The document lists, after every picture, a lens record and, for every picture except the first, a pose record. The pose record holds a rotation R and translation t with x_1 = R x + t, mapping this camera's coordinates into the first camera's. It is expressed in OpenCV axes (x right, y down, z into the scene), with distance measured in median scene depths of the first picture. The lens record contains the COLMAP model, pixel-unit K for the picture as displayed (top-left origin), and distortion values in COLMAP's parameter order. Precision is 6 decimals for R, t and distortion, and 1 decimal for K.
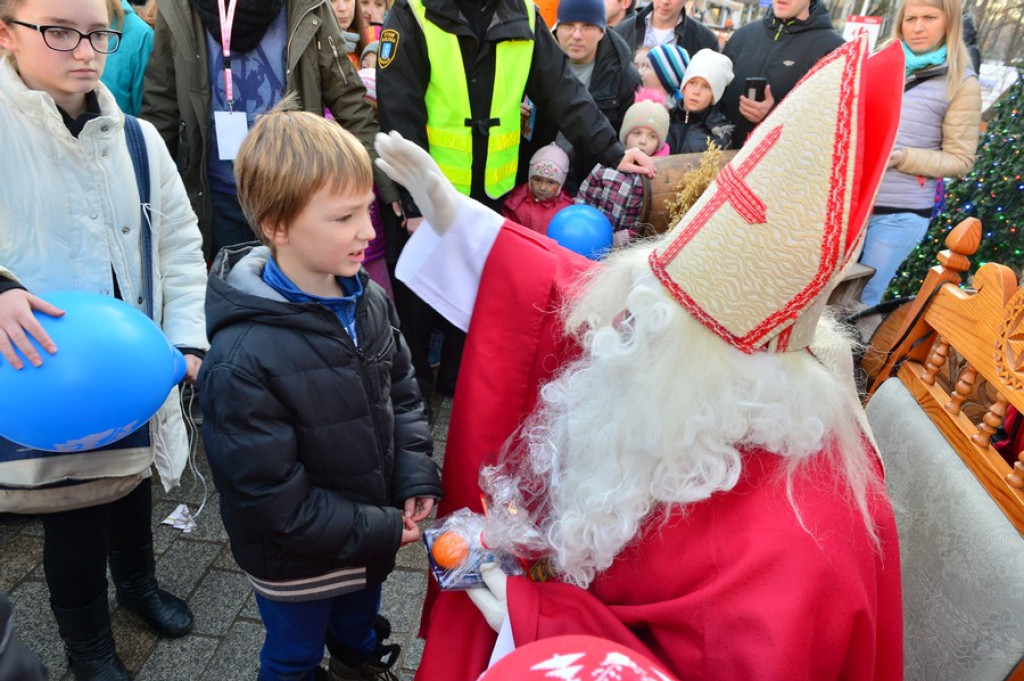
lens RADIAL K [[674.8, 0, 510.4], [0, 674.8, 340.5], [0, 0, 1]] dist [-0.031476, 0.011303]
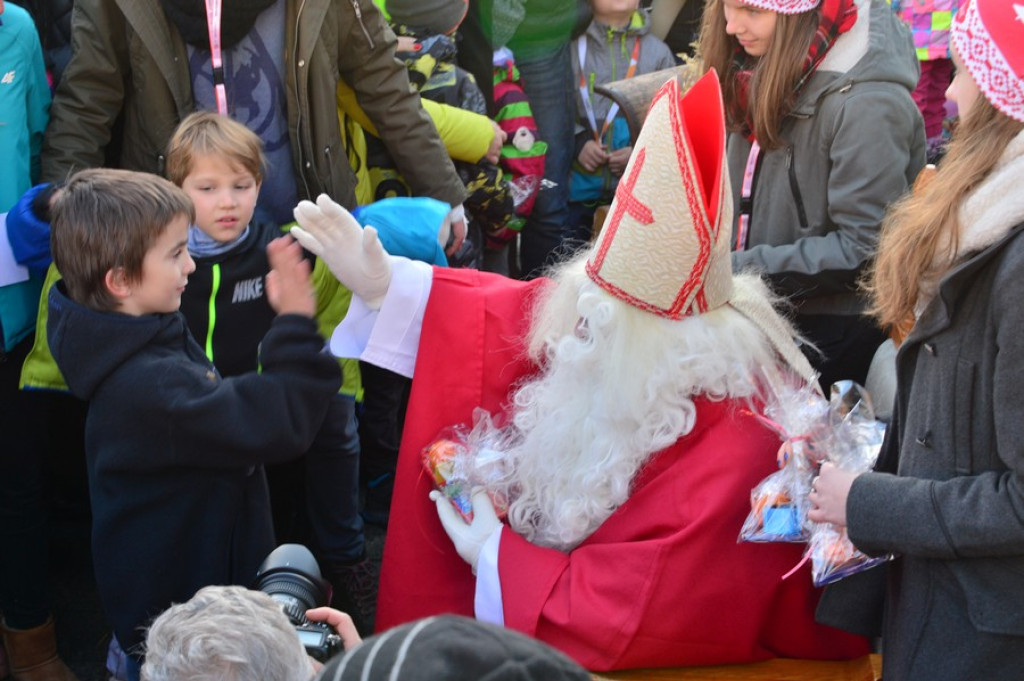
lens RADIAL K [[1461.0, 0, 511.6], [0, 1461.0, 342.6], [0, 0, 1]] dist [-0.600936, 0.016285]
pose [[0.954854, -0.285208, 0.083124, -0.193357], [0.291605, 0.953281, -0.078876, 0.192283], [-0.056744, 0.099554, 0.993413, -1.765442]]
